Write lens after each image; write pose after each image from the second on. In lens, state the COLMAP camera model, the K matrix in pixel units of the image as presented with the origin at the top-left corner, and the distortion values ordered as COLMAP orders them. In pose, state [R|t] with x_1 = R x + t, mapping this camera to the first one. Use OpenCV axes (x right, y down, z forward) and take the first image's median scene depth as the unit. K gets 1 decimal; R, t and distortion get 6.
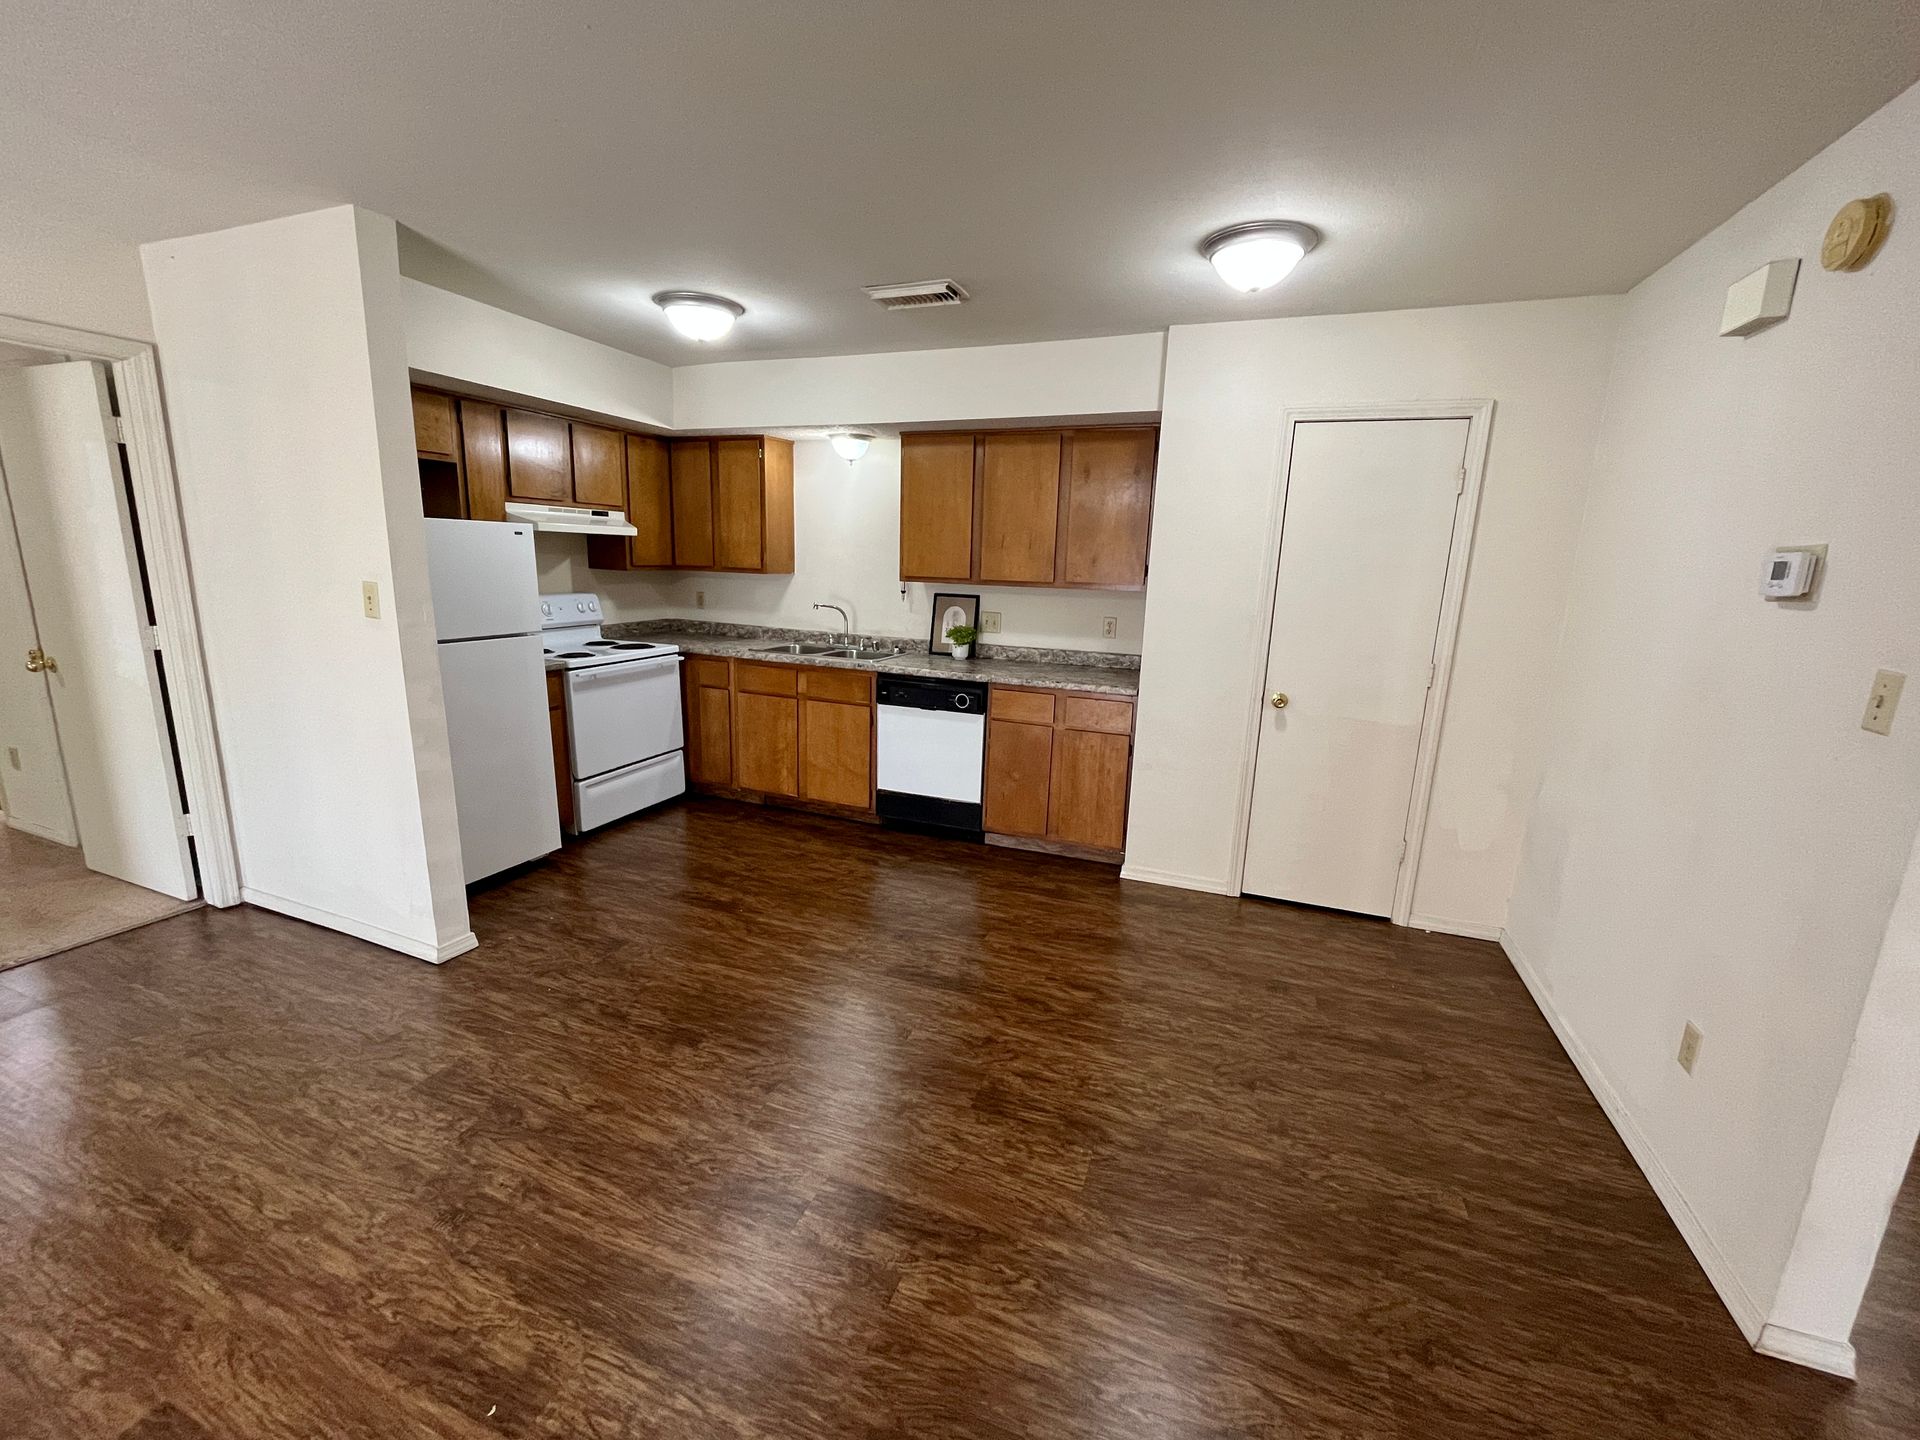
lens RADIAL K [[778.4, 0, 961.1], [0, 778.4, 720.0], [0, 0, 1]] dist [-0.000935, 0.000937]
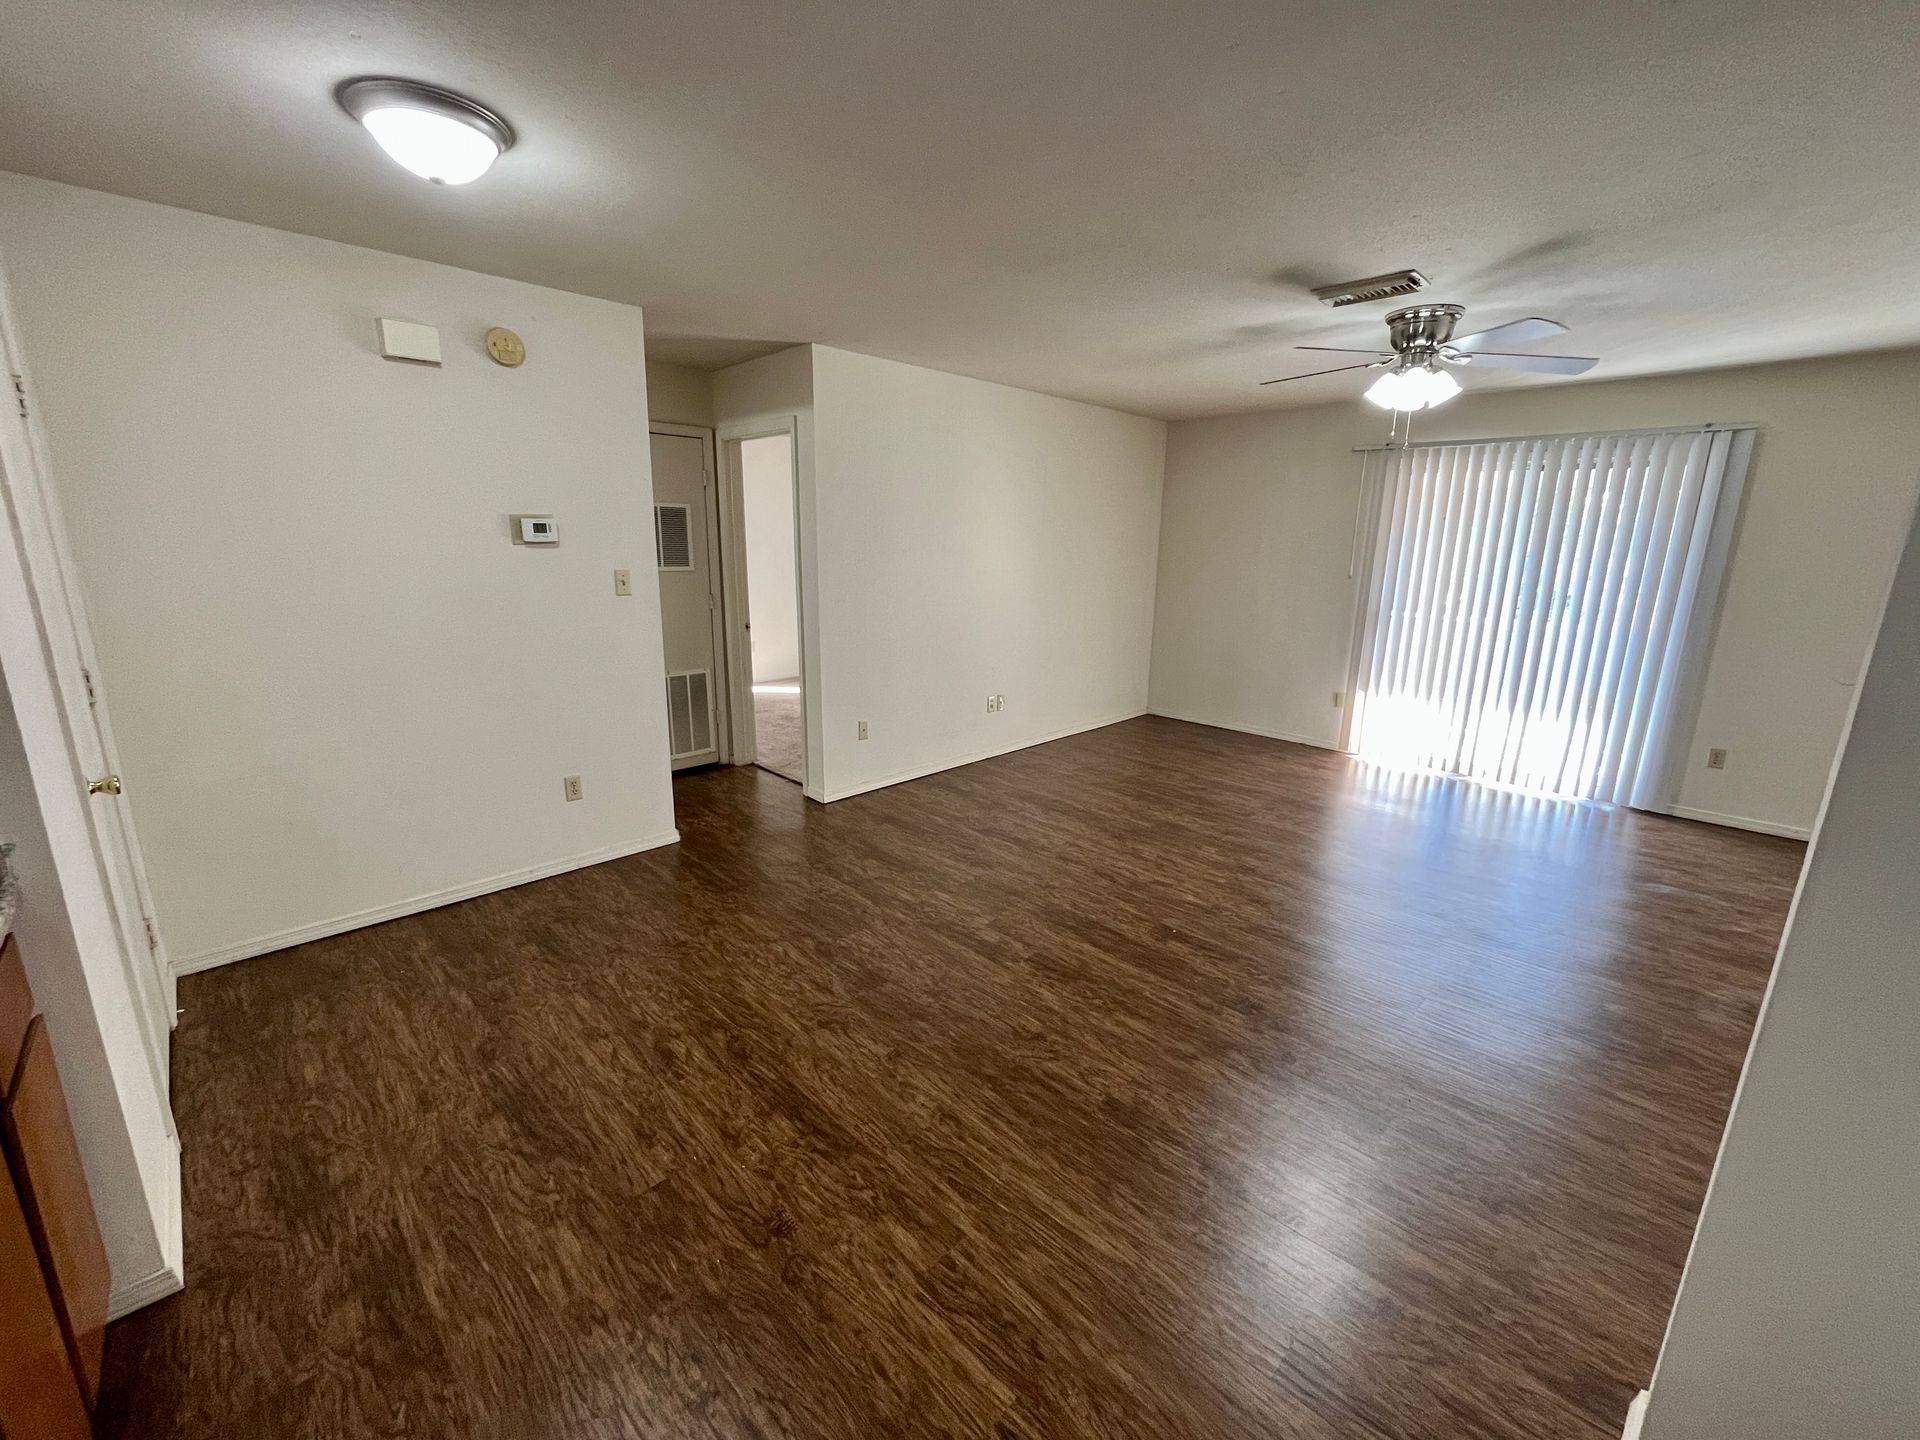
lens RADIAL K [[778.4, 0, 958.4], [0, 778.4, 717.1], [0, 0, 1]] dist [-0.000935, 0.000937]
pose [[-0.909971, -0.140082, 0.390294, -0.274394], [0.041482, 0.905740, 0.421798, -0.218458], [-0.412591, 0.400014, -0.818387, 0.950424]]
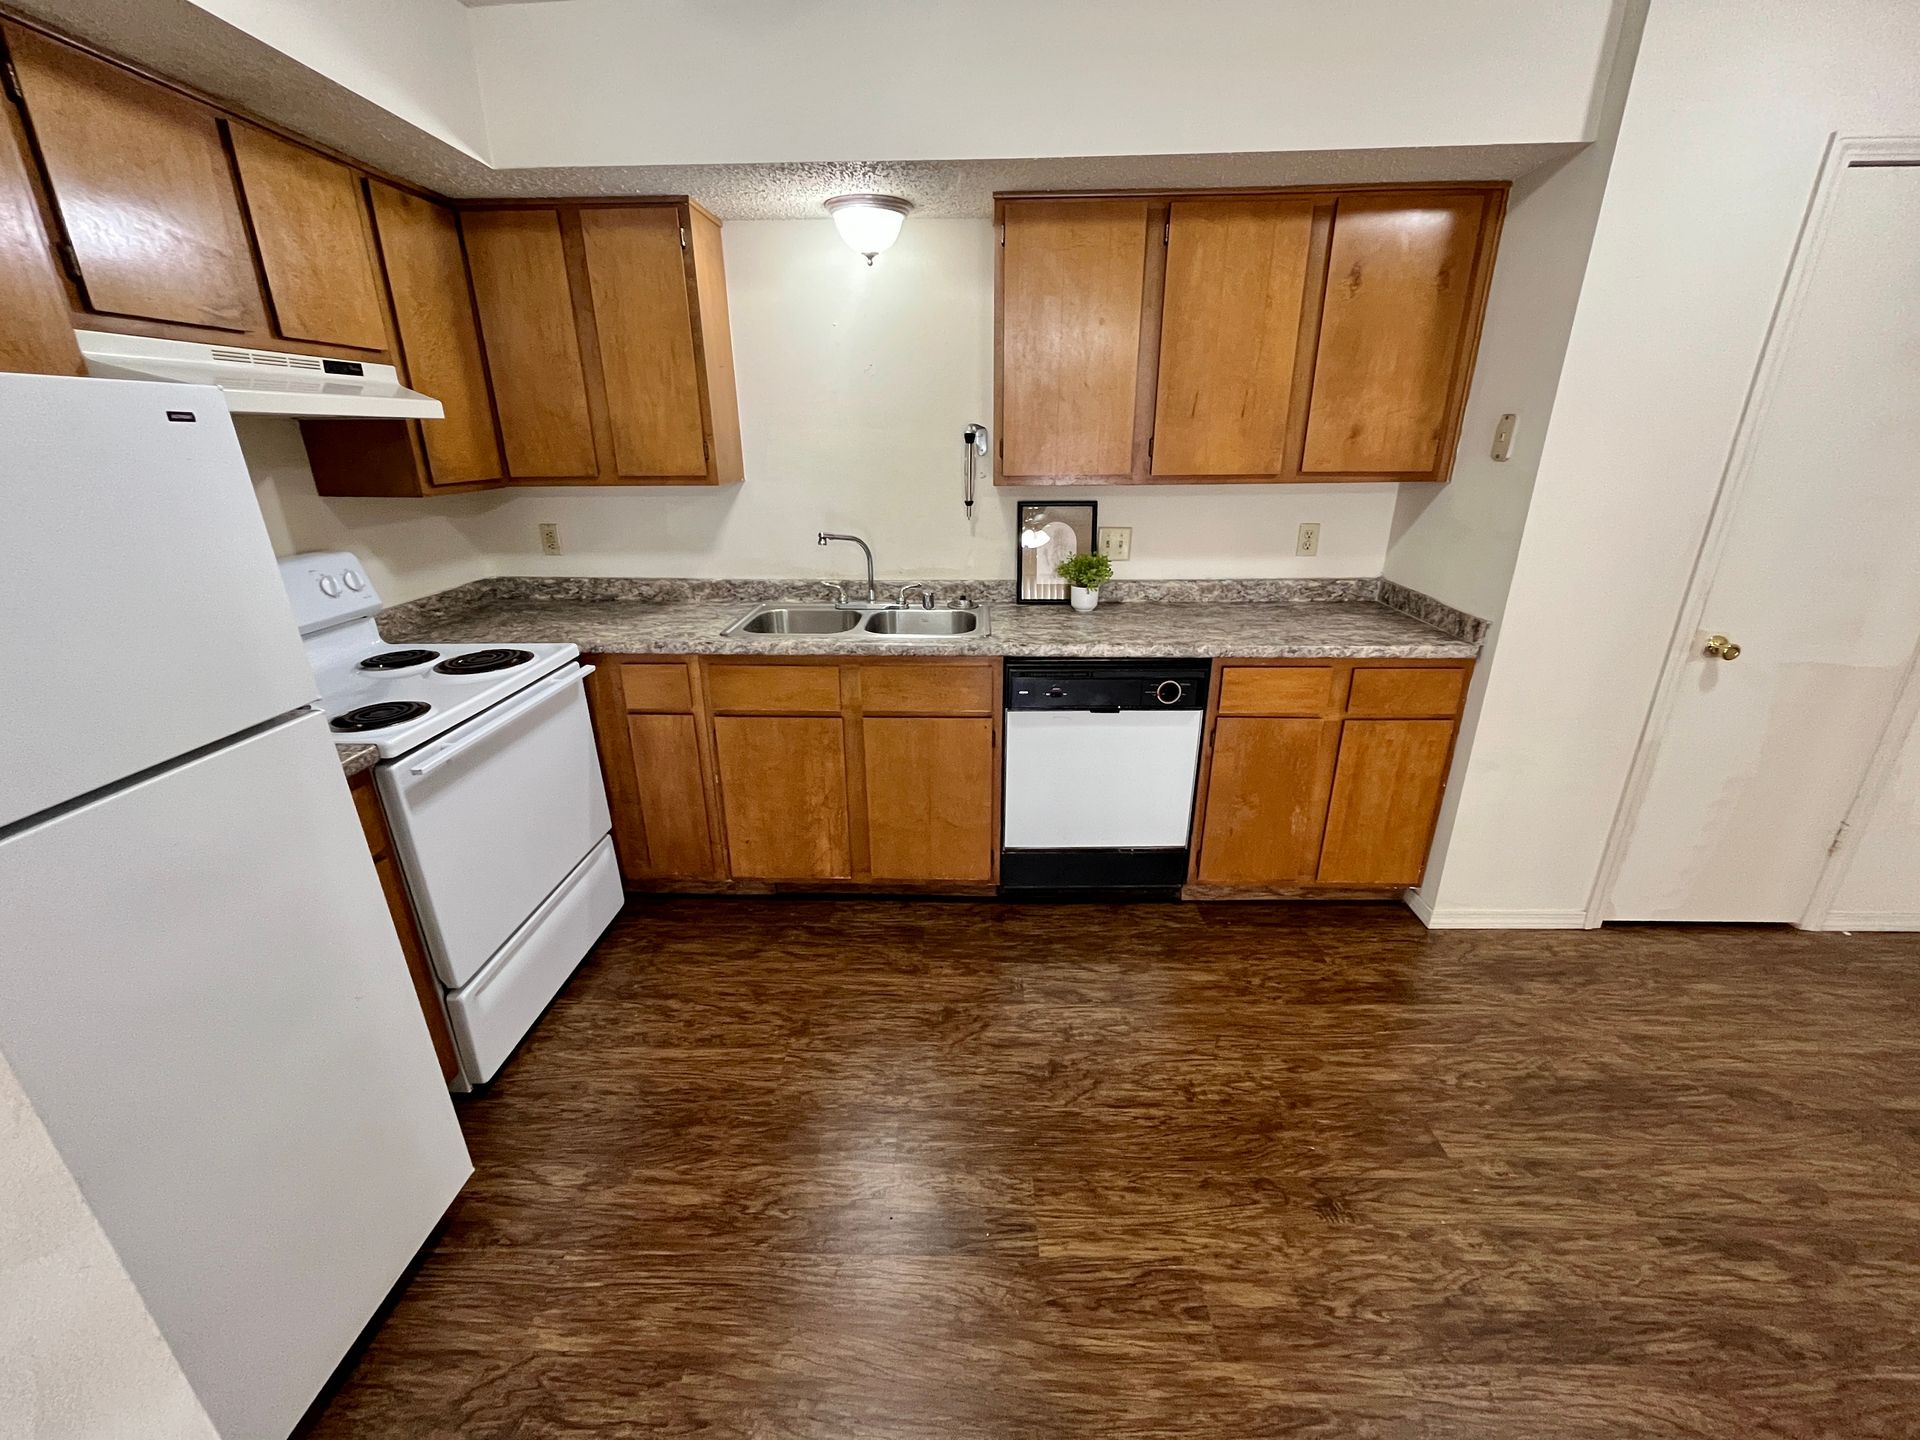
lens RADIAL K [[778.4, 0, 960.7], [0, 778.4, 715.8], [0, 0, 1]] dist [-0.000935, 0.000937]
pose [[0.940797, -0.150996, 0.303482, -0.313233], [0.105913, 0.981423, 0.159973, -0.112420], [-0.321999, -0.118359, 0.939312, 0.477184]]
